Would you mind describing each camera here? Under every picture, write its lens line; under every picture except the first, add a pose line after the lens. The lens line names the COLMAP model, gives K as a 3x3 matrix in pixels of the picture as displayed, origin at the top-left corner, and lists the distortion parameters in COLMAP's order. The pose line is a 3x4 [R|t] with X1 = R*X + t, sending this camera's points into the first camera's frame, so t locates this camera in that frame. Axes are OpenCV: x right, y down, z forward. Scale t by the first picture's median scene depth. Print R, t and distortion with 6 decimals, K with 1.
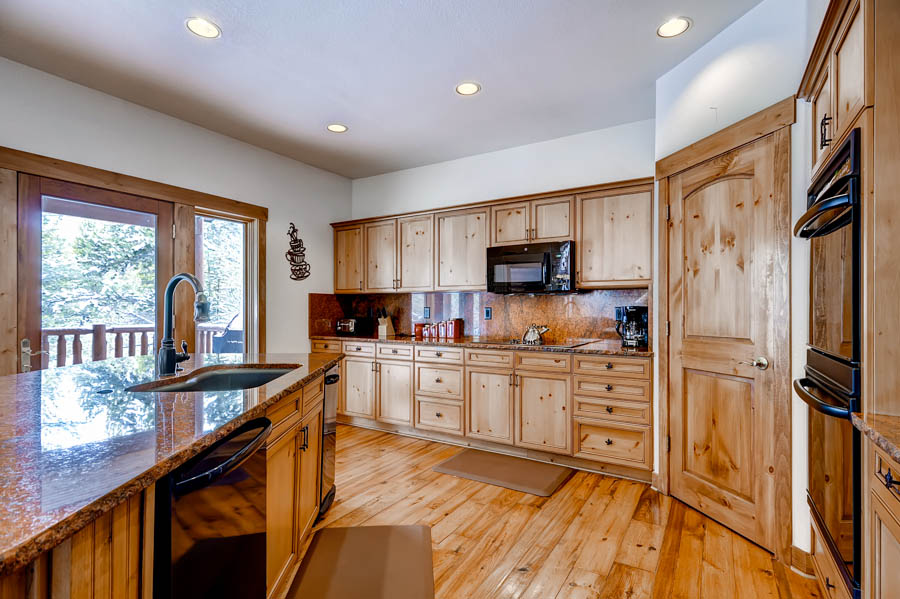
lens RADIAL K [[438.8, 0, 451.0], [0, 438.8, 306.2], [0, 0, 1]] dist [0.001641, -0.000010]
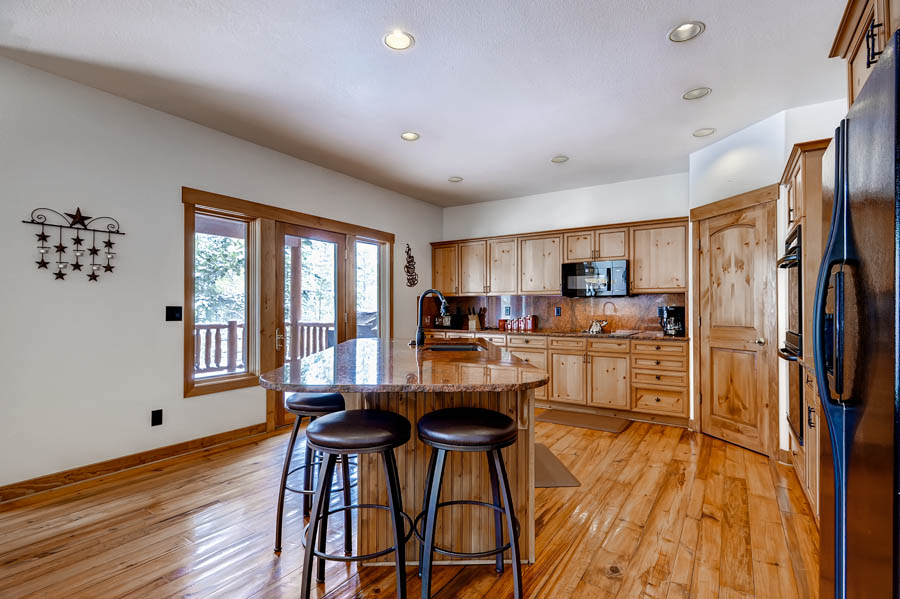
lens RADIAL K [[438.8, 0, 448.7], [0, 438.8, 301.1], [0, 0, 1]] dist [0.001641, -0.000010]
pose [[0.999643, -0.001839, -0.026652, -0.278533], [0.001609, 0.999961, -0.008639, -0.006109], [0.026667, 0.008593, 0.999607, -0.451899]]
